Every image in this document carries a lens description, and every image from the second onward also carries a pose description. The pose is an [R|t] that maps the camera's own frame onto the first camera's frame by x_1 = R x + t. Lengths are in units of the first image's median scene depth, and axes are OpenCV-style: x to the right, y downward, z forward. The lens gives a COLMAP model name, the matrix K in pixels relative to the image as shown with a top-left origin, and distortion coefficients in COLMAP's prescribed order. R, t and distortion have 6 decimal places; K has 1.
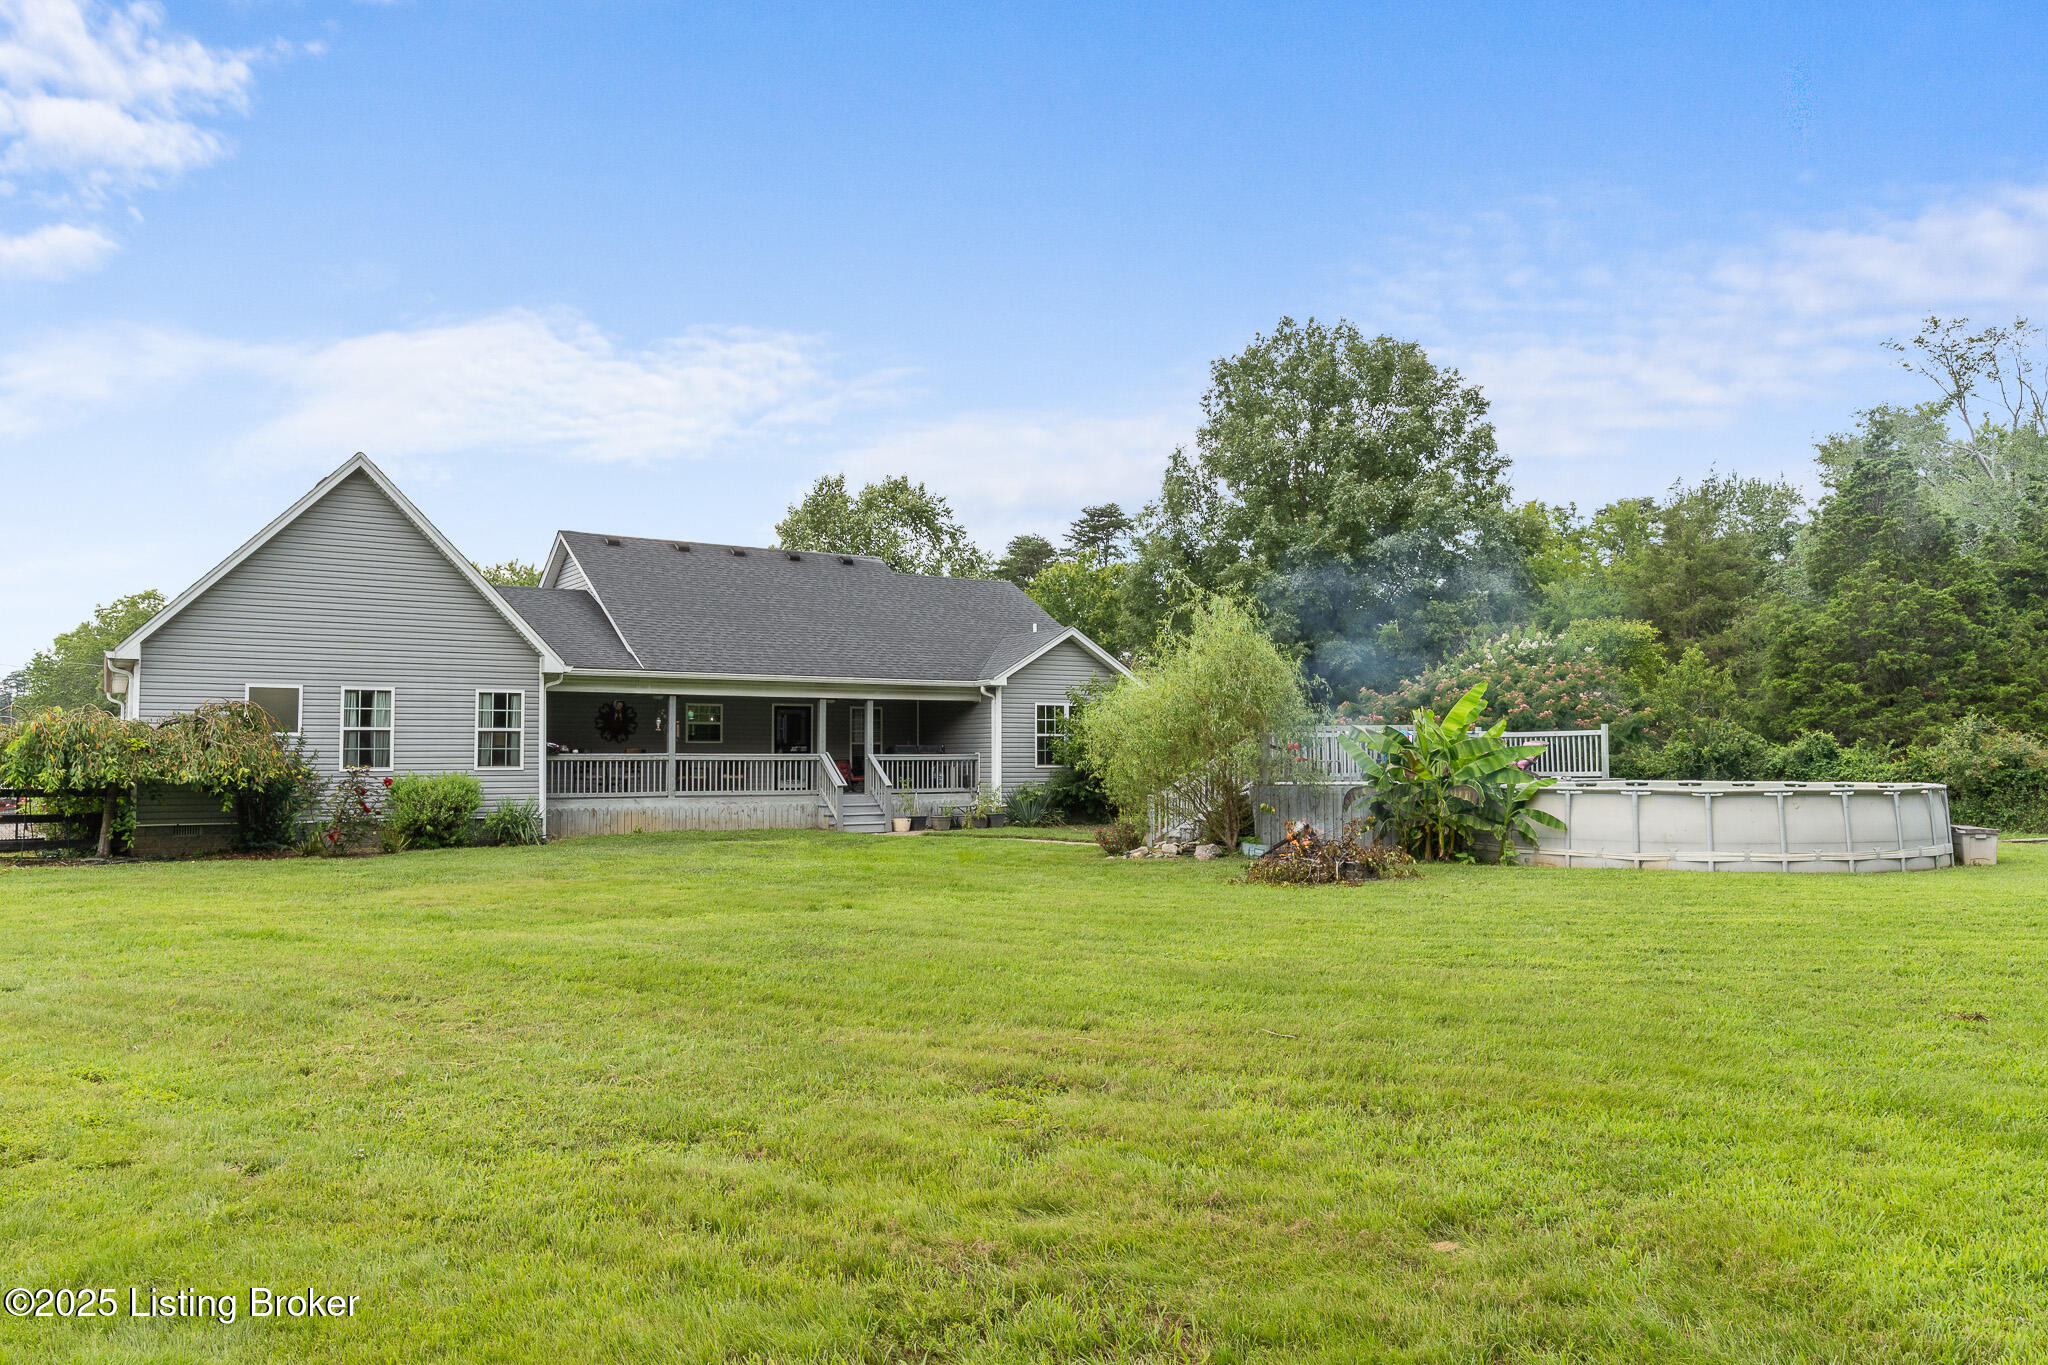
lens RADIAL K [[1442.4, 0, 1033.1], [0, 1442.4, 672.4], [0, 0, 1]] dist [-0.003785, -0.002195]
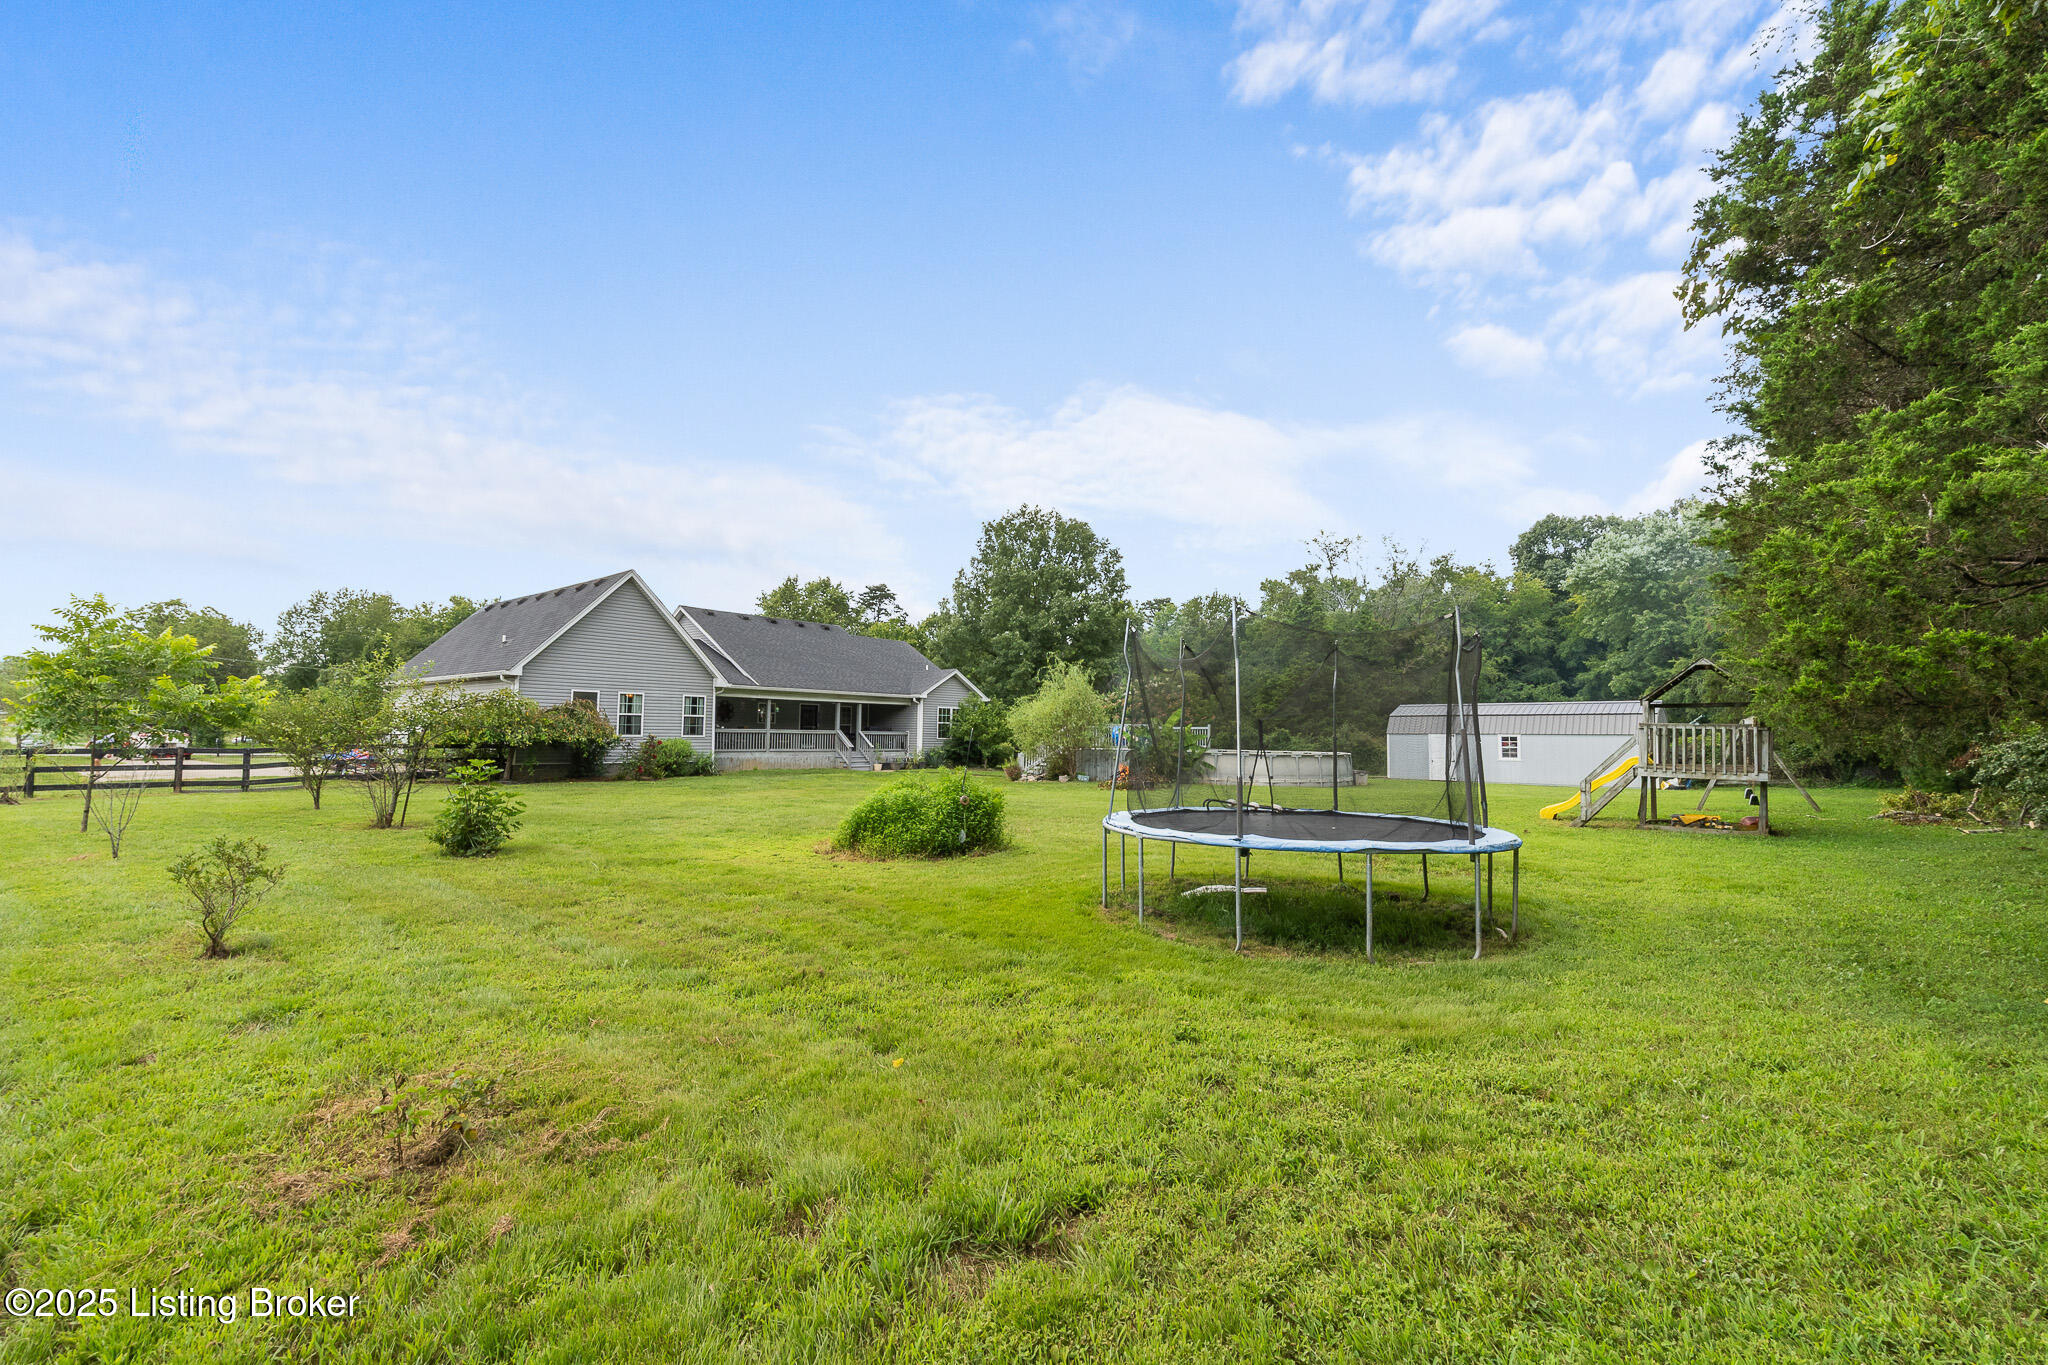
lens RADIAL K [[910.3, 0, 1010.8], [0, 910.3, 691.7], [0, 0, 1]] dist [0.001224, 0.000047]
pose [[0.963262, 0.029734, 0.266912, -0.241750], [-0.033895, 0.999365, 0.010995, -0.017460], [-0.266415, -0.019638, 0.963658, -0.247128]]
